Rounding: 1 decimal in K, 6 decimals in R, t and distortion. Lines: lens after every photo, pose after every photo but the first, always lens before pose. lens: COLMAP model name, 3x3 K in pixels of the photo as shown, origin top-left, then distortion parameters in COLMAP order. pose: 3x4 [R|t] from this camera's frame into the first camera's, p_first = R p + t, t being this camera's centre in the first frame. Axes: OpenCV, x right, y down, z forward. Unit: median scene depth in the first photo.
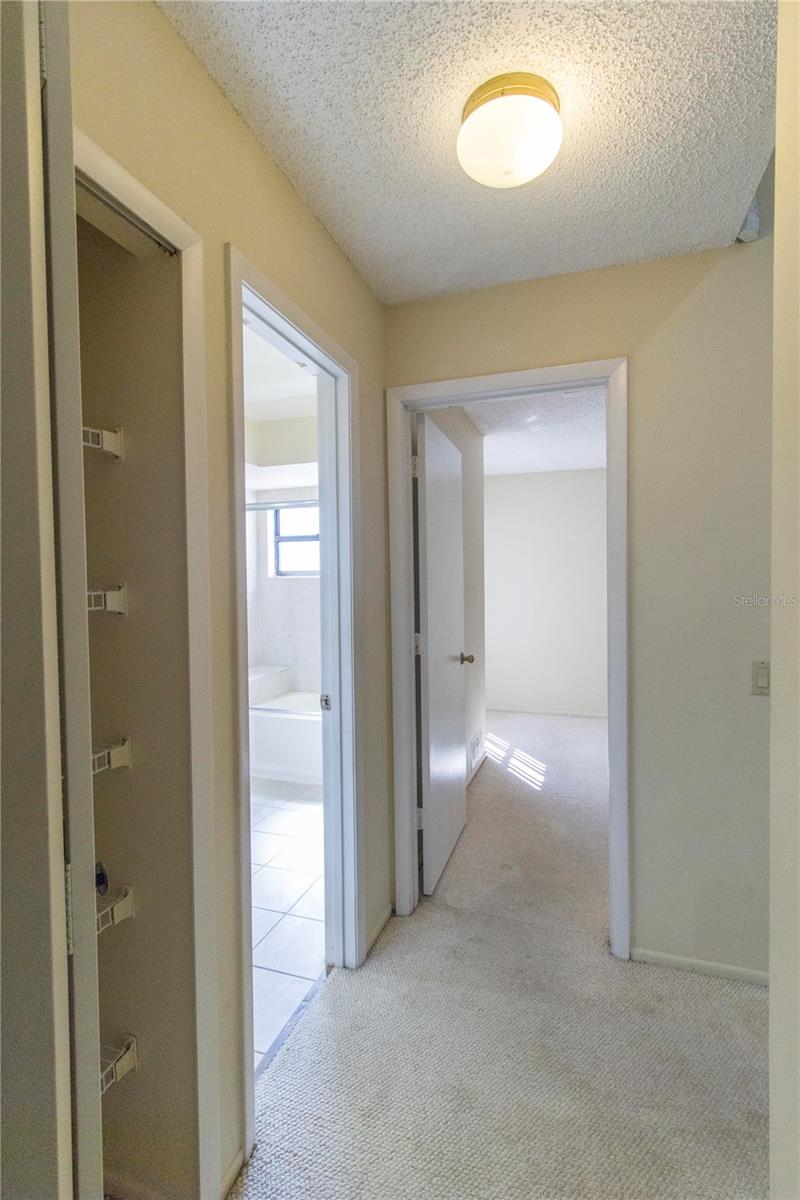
lens RADIAL K [[553.6, 0, 408.0], [0, 553.6, 596.6], [0, 0, 1]] dist [0.001685, 0.000119]
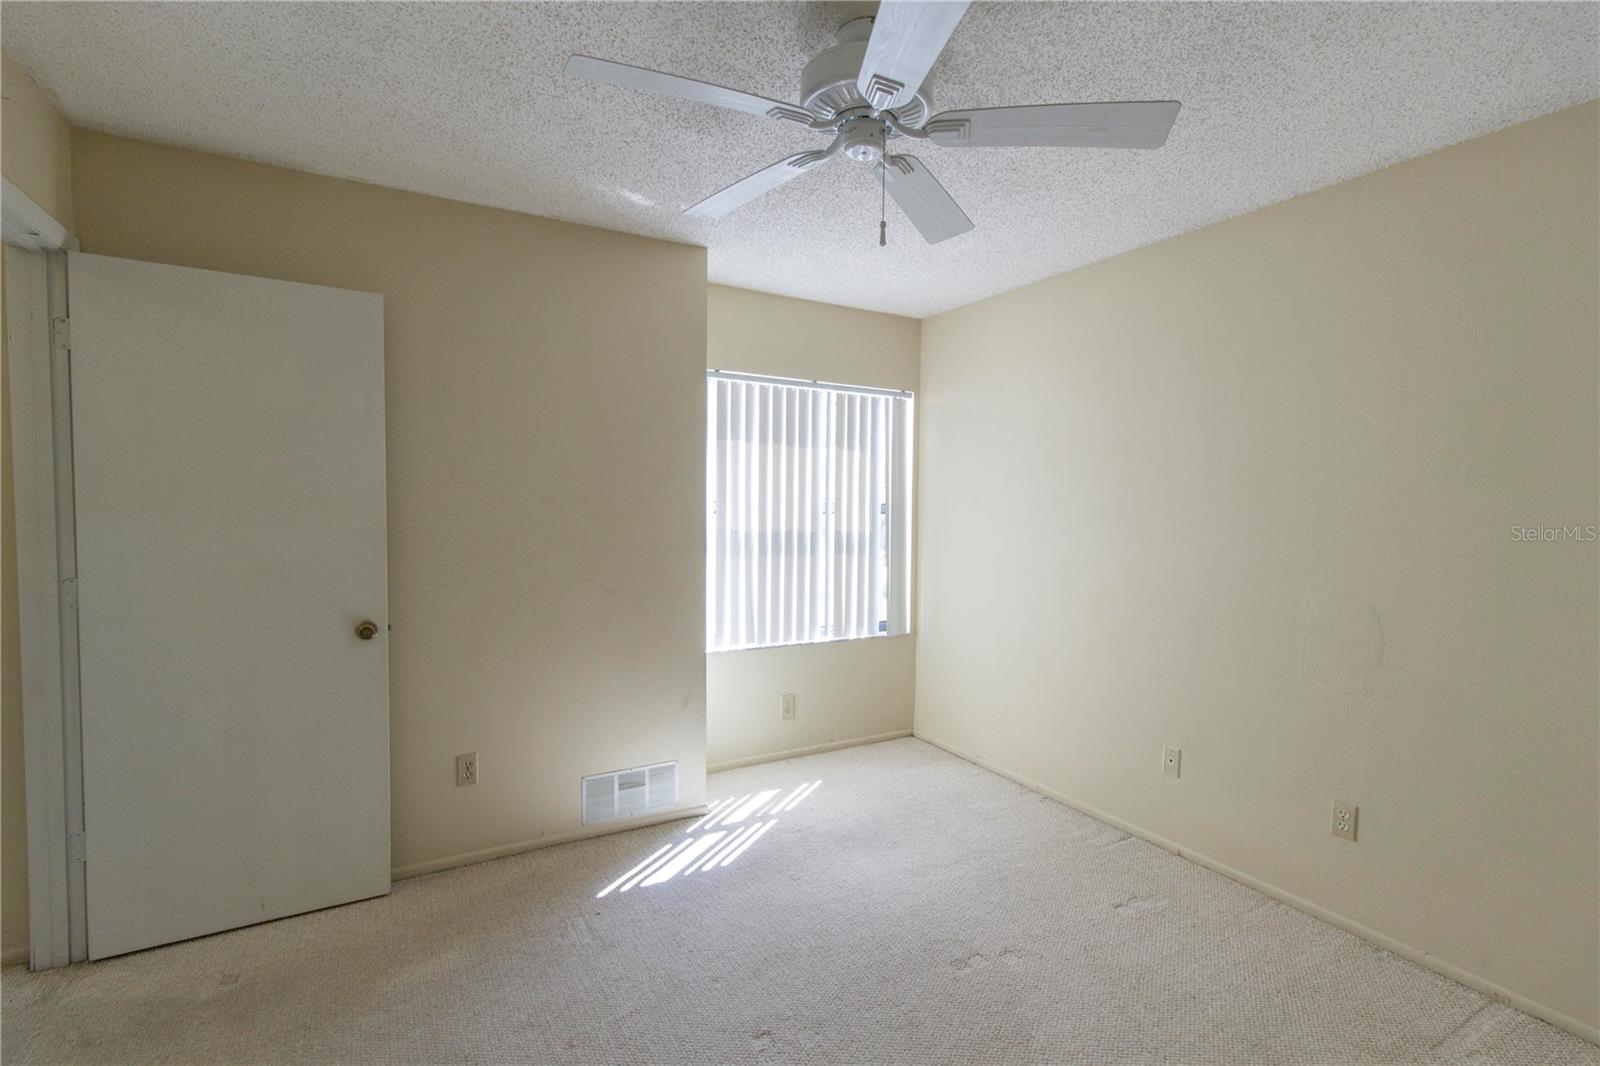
lens RADIAL K [[738.1, 0, 805.1], [0, 738.1, 537.1], [0, 0, 1]] dist [0.001685, 0.000119]
pose [[0.734453, 0.025882, -0.678165, 1.094427], [-0.019579, 0.999665, 0.016948, -0.015546], [0.678377, 0.000830, 0.734714, 0.782362]]
